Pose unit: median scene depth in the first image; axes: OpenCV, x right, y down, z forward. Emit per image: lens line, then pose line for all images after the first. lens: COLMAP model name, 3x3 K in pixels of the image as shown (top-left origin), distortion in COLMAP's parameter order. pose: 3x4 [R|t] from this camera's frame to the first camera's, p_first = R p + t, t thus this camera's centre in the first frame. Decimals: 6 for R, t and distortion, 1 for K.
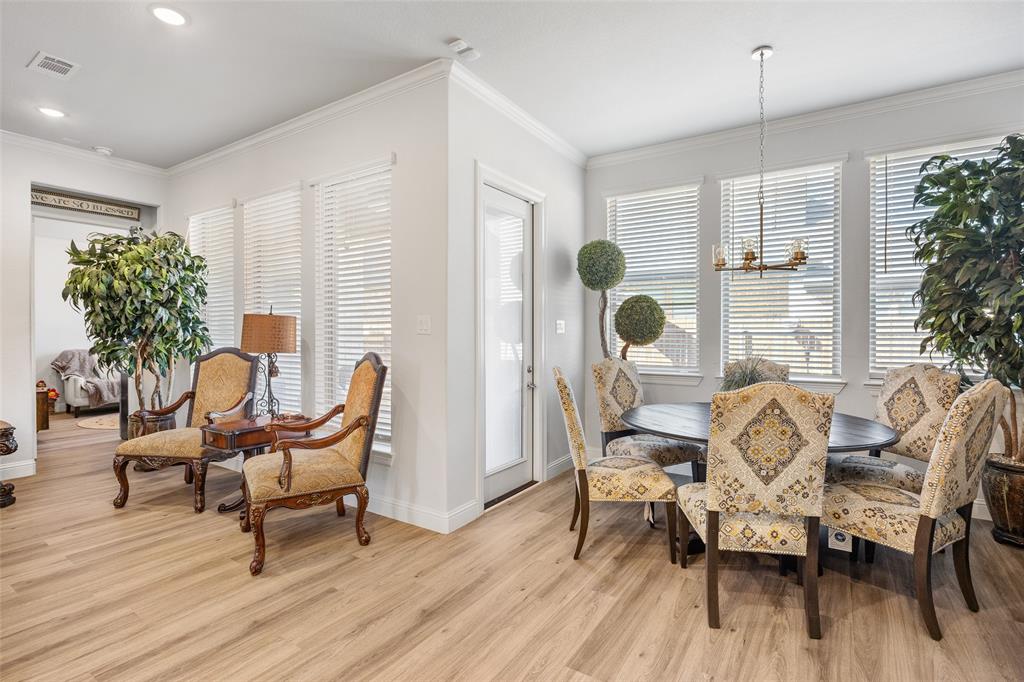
lens RADIAL K [[480.9, 0, 526.7], [0, 480.9, 335.7], [0, 0, 1]] dist [-0.001654, -0.000383]
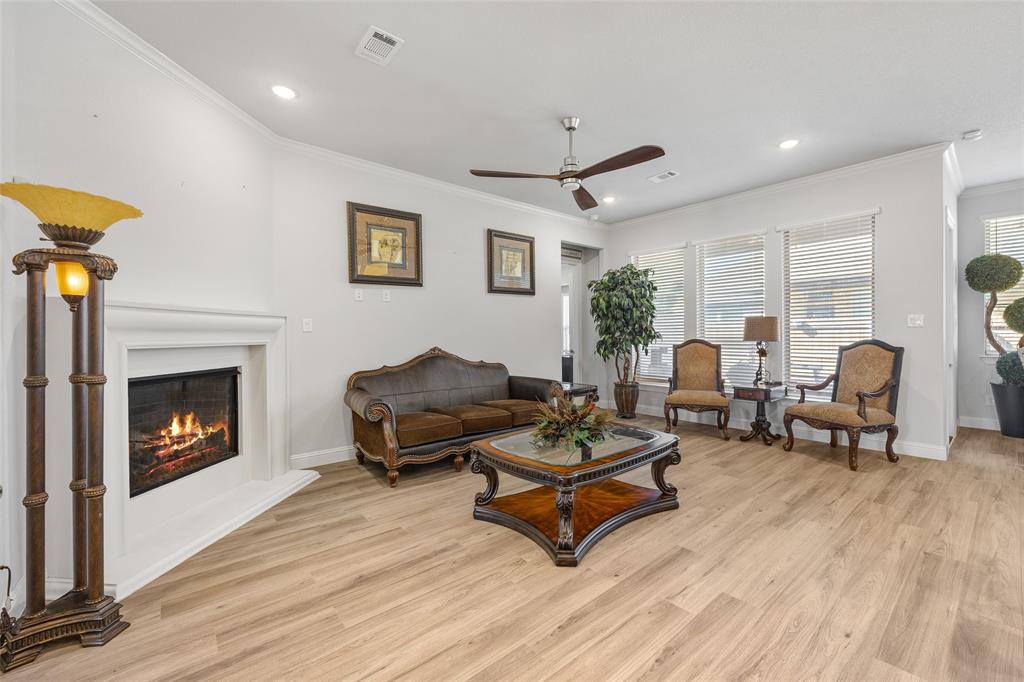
lens RADIAL K [[419.1, 0, 530.2], [0, 419.1, 338.0], [0, 0, 1]] dist [-0.000686, -0.000212]
pose [[0.961746, -0.009347, -0.273785, -0.919668], [0.009364, 0.999955, -0.001243, 0.020330], [0.273784, -0.001369, 0.961790, -0.520006]]
